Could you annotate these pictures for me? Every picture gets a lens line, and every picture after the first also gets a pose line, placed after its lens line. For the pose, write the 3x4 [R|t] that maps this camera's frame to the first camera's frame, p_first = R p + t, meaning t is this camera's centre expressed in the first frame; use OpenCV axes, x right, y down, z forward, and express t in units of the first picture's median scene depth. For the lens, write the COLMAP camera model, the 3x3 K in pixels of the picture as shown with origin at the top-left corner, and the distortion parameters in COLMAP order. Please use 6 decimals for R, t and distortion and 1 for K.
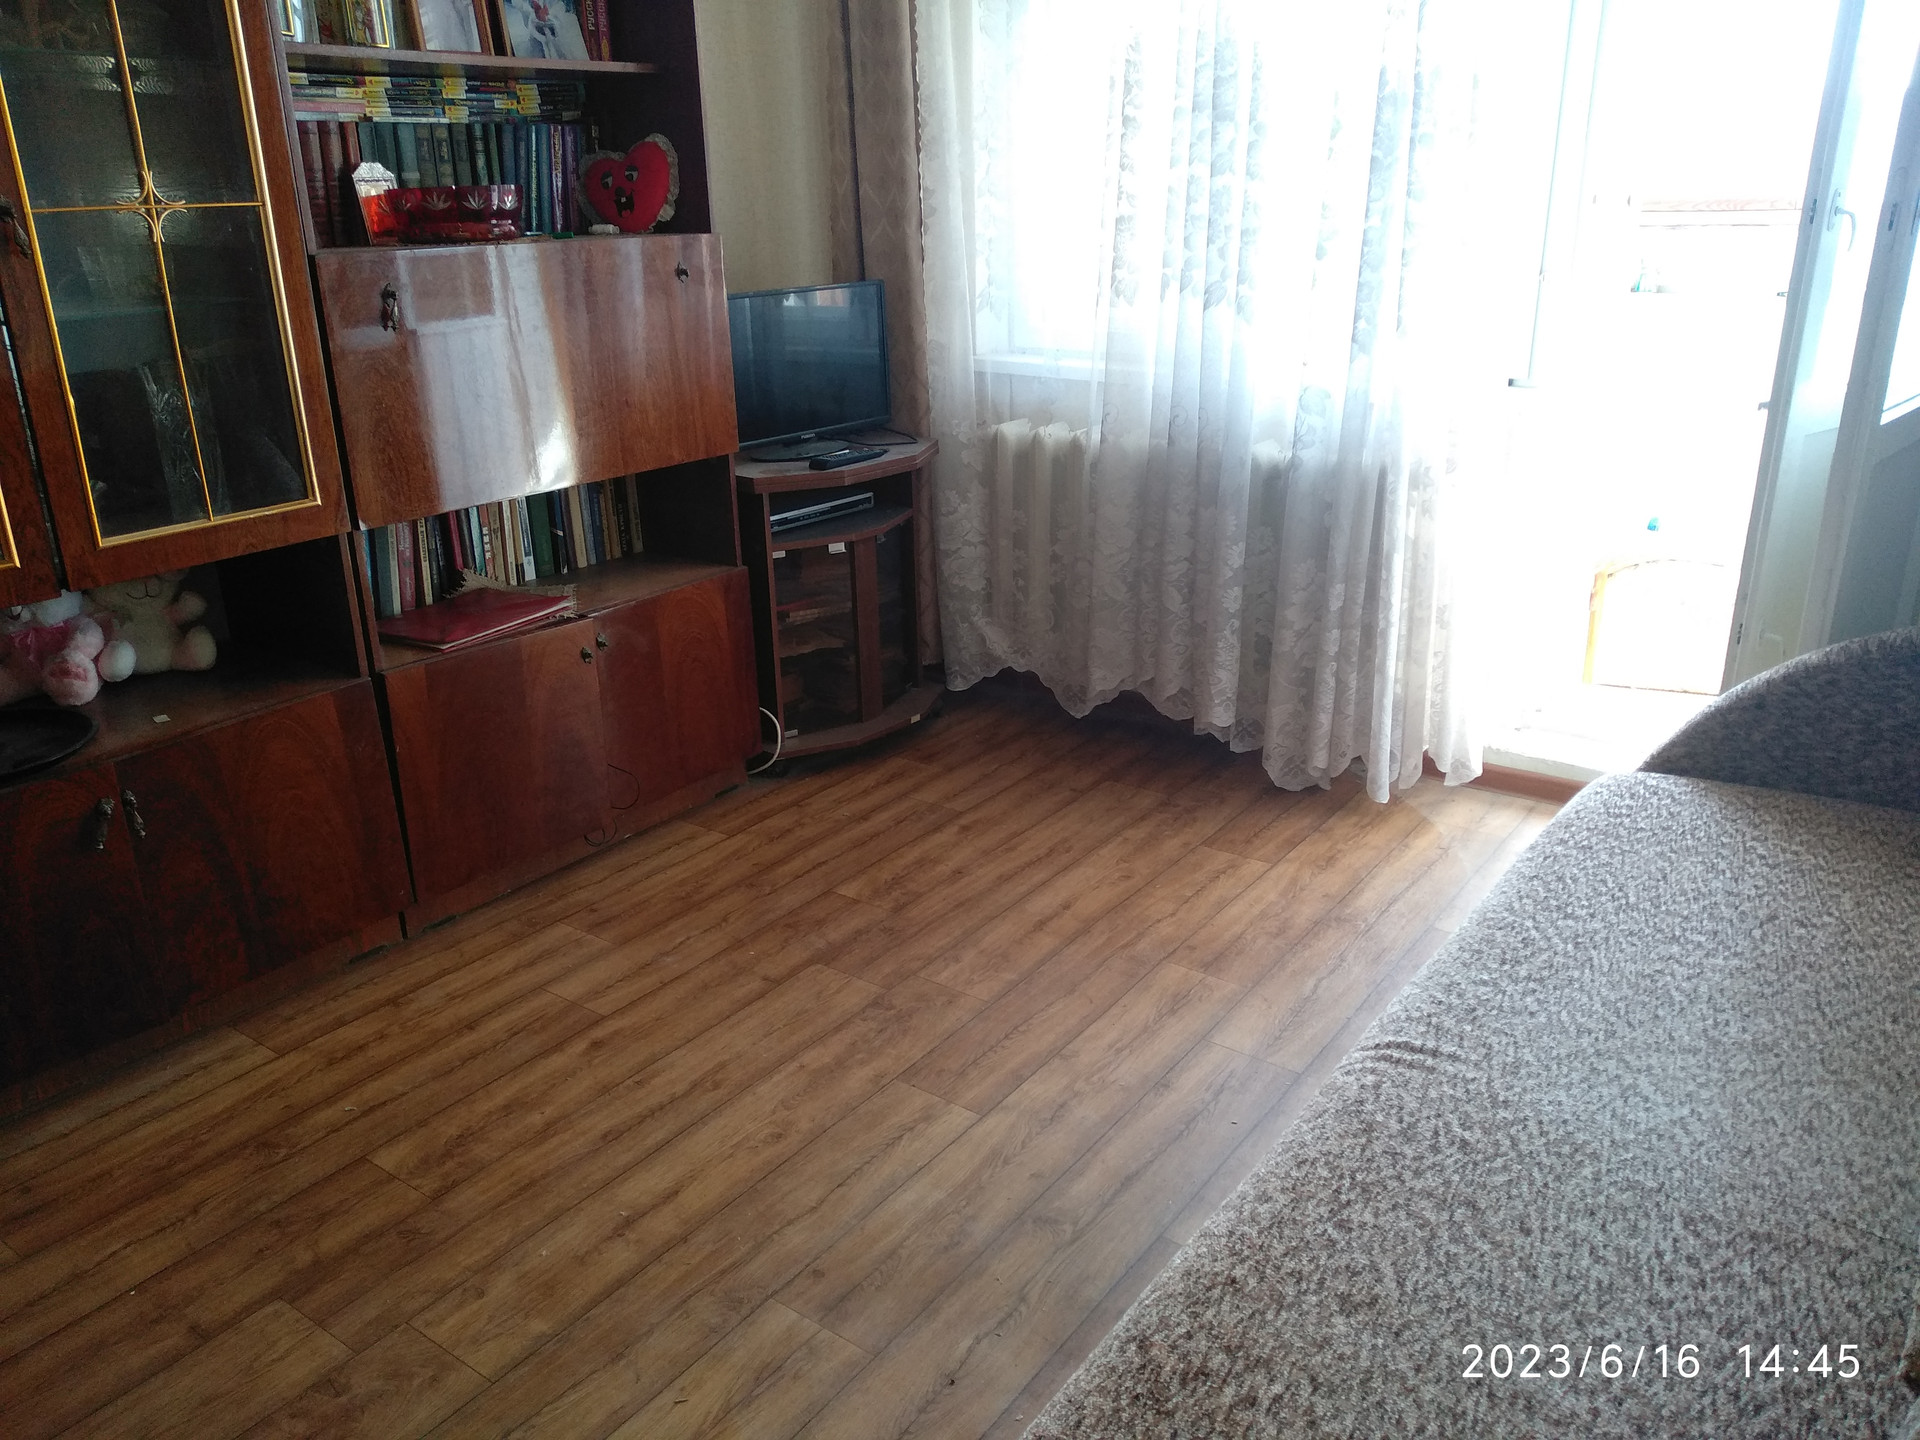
lens RADIAL K [[1472.3, 0, 966.8], [0, 1472.3, 726.0], [0, 0, 1]] dist [0.069828, -0.134631]
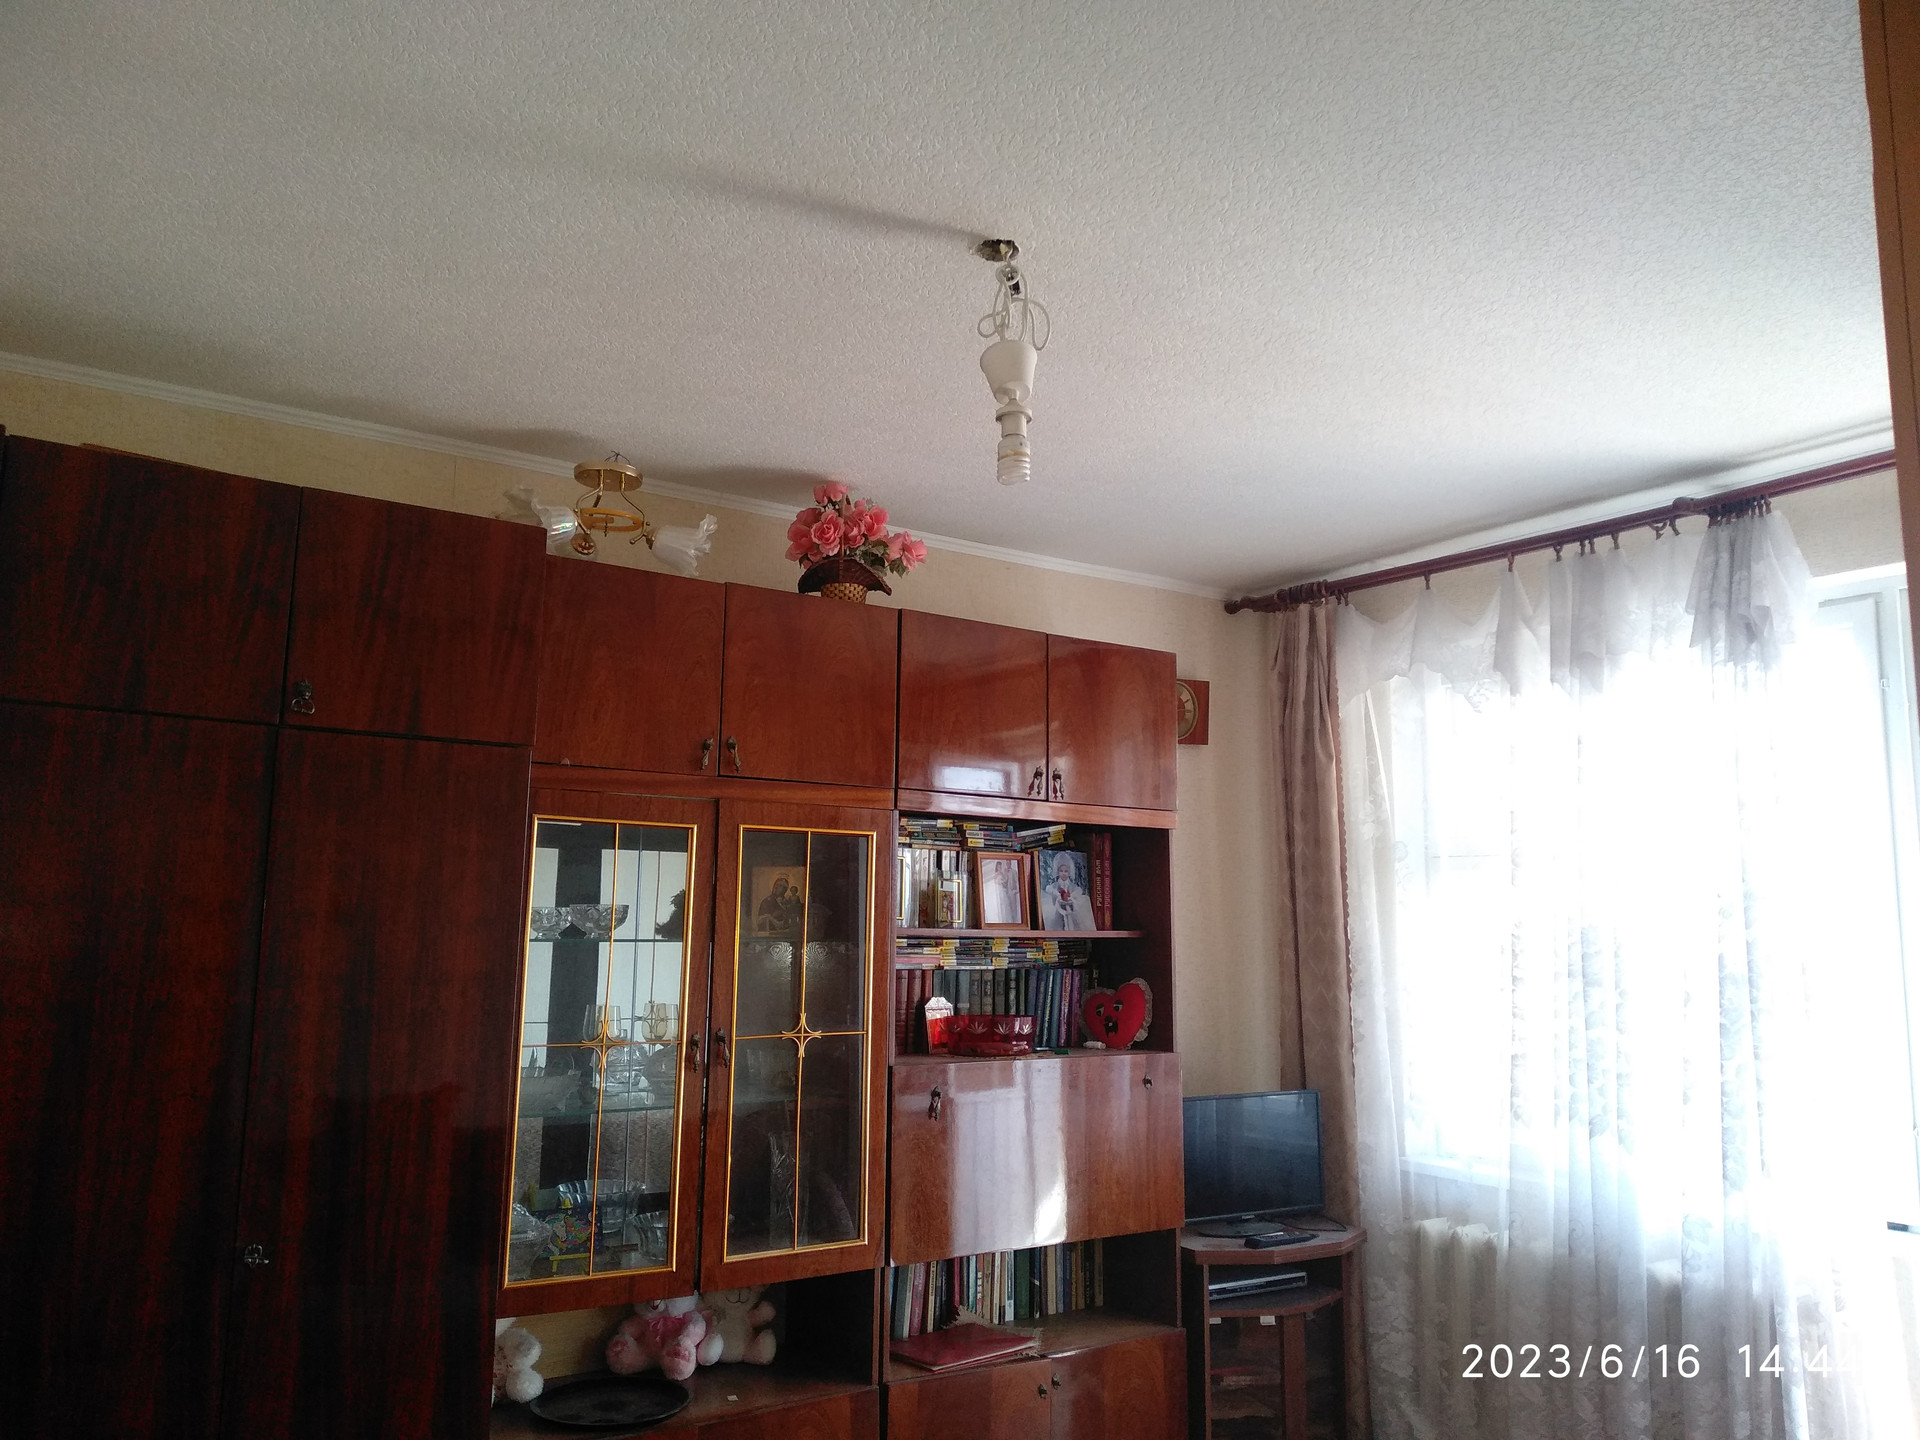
lens RADIAL K [[1472.3, 0, 966.8], [0, 1472.3, 726.0], [0, 0, 1]] dist [0.069828, -0.134631]
pose [[0.941330, -0.024183, -0.336619, 0.101534], [-0.139033, 0.881070, -0.452091, 0.029128], [0.307518, 0.472368, 0.826015, -0.268144]]
